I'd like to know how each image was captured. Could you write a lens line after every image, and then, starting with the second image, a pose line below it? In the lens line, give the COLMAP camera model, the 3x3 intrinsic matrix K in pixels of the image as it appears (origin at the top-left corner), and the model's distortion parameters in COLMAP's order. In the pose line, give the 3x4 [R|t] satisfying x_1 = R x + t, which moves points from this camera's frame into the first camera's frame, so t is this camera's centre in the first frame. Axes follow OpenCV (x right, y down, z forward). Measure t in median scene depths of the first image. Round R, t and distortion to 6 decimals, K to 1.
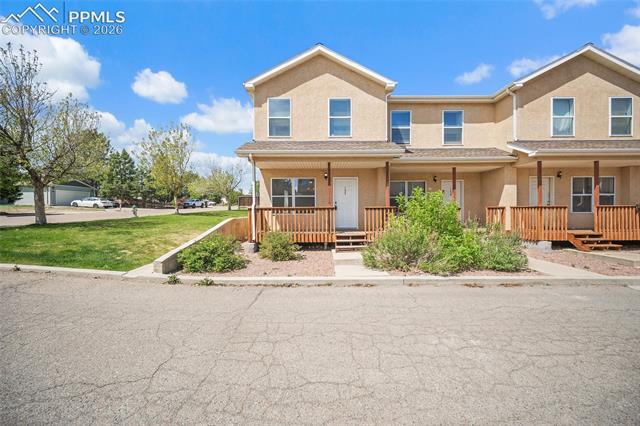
lens RADIAL K [[247.4, 0, 320.0], [0, 247.4, 213.0], [0, 0, 1]] dist [-0.000322, 0.000083]
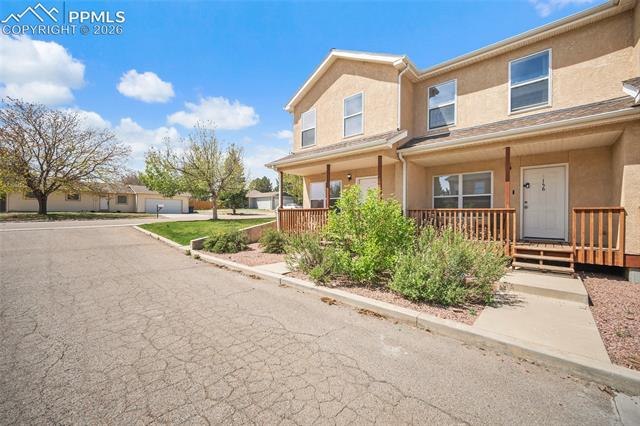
lens RADIAL K [[263.6, 0, 320.0], [0, 263.6, 213.0], [0, 0, 1]] dist [-0.000156, -0.000021]
pose [[0.732903, 0.008984, -0.680274, 0.614794], [-0.014009, 0.999900, -0.001888, -0.006315], [0.680189, 0.010913, 0.732955, 0.153778]]
